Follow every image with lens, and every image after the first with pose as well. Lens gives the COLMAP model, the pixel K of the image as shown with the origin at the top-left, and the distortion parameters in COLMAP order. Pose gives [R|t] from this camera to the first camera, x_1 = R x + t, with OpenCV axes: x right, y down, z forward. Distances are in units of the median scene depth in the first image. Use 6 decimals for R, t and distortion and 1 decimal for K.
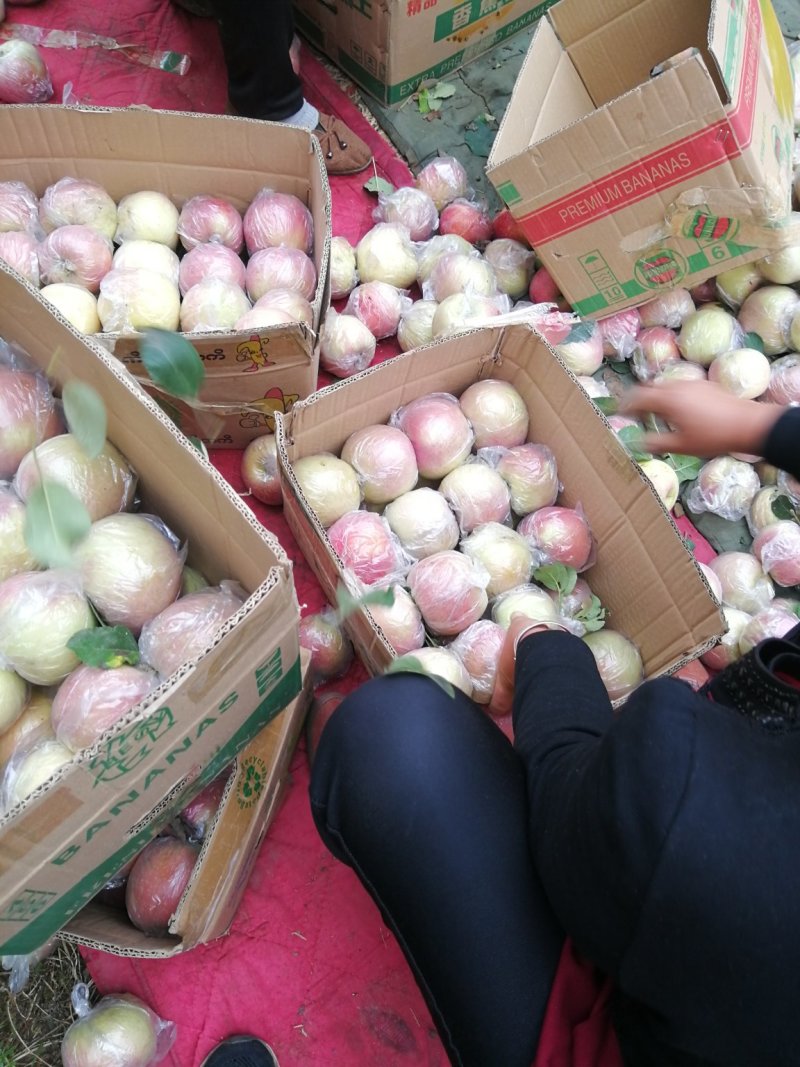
lens RADIAL K [[834.7, 0, 402.0], [0, 834.7, 529.7], [0, 0, 1]] dist [-0.012010, 0.000625]
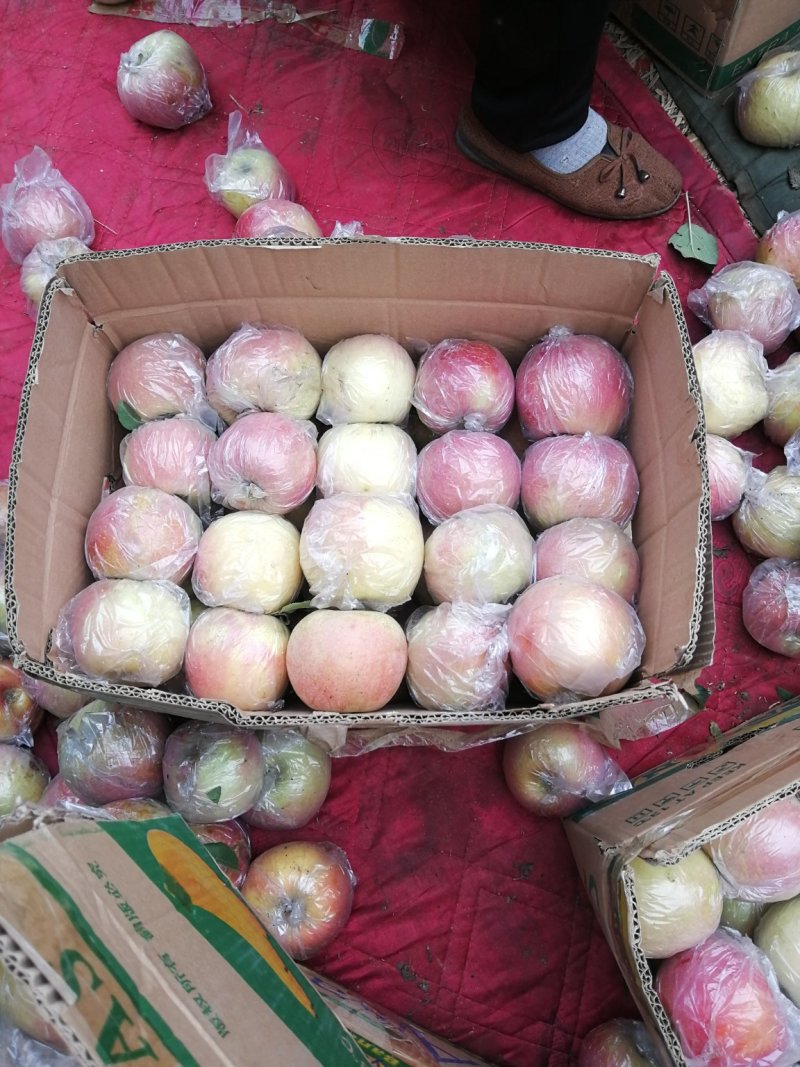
lens RADIAL K [[834.7, 0, 396.3], [0, 834.7, 535.3], [0, 0, 1]] dist [-0.012010, 0.000625]
pose [[0.985156, 0.039604, -0.167029, -0.168278], [-0.010535, 0.985137, 0.171448, -0.357477], [0.171336, -0.167144, 0.970931, 0.355183]]
